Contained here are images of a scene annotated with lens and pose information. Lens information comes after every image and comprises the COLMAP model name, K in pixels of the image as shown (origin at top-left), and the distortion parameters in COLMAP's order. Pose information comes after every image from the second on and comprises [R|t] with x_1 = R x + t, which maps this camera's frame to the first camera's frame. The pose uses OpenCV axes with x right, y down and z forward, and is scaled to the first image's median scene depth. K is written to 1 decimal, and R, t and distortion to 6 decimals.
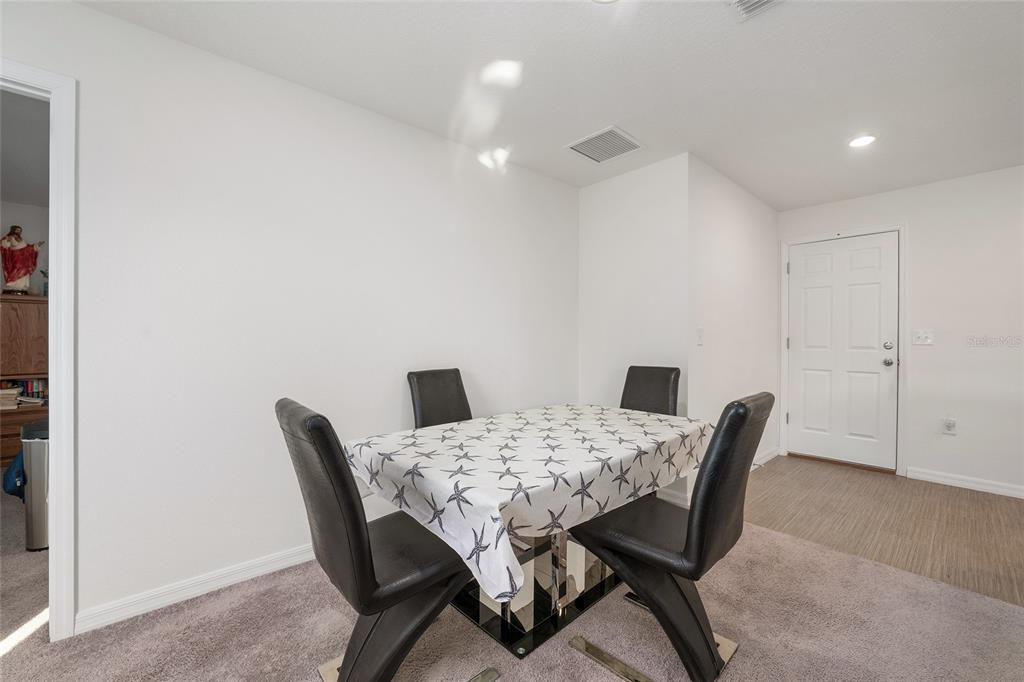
lens RADIAL K [[413.3, 0, 511.2], [0, 413.3, 341.0], [0, 0, 1]] dist [-0.032077, 0.007000]
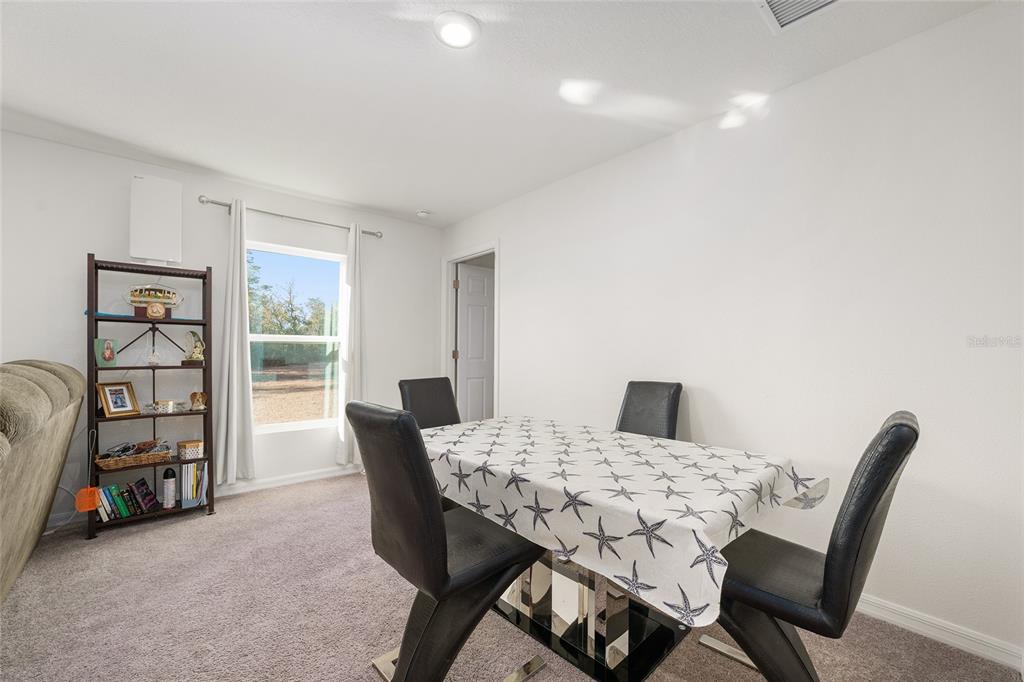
lens RADIAL K [[413.3, 0, 517.0], [0, 413.3, 344.2], [0, 0, 1]] dist [-0.032077, 0.007000]
pose [[-0.000899, -0.020691, -0.999786, 0.579938], [-0.009706, 0.999739, -0.020681, 0.004466], [0.999952, 0.009685, -0.001099, 0.497090]]
